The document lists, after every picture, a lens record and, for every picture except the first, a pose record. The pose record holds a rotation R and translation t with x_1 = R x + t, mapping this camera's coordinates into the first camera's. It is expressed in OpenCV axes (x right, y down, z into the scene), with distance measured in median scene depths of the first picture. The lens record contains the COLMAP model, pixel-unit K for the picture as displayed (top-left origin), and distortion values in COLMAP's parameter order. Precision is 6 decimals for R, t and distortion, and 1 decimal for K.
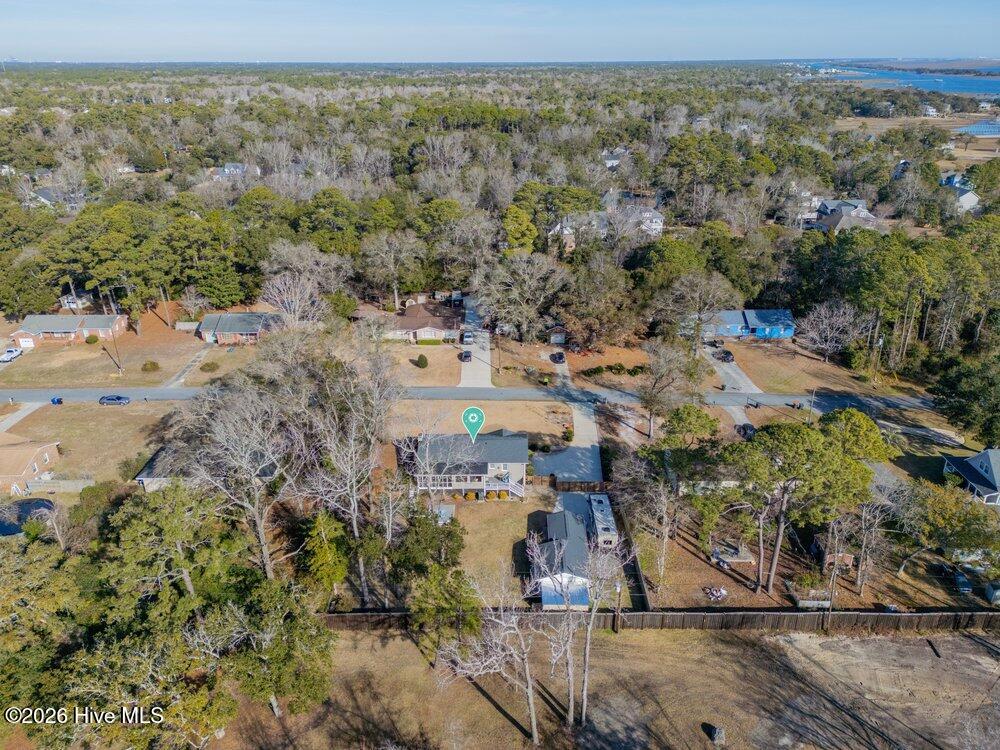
lens RADIAL K [[730.2, 0, 500.0], [0, 730.2, 375.0], [0, 0, 1]] dist [0.006541, 0.000612]
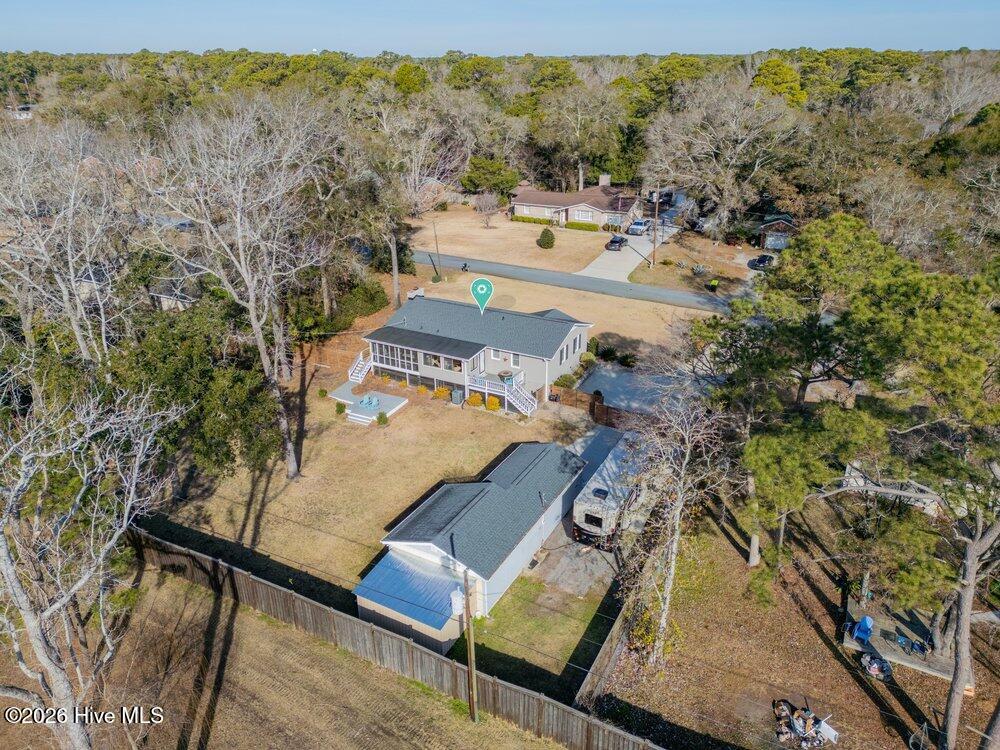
lens RADIAL K [[730.2, 0, 500.0], [0, 730.2, 375.0], [0, 0, 1]] dist [0.006541, 0.000612]
pose [[0.874591, 0.185968, -0.447779, 0.249716], [-0.191540, 0.980921, 0.033278, 0.124256], [0.445424, 0.056663, 0.893525, 0.513550]]
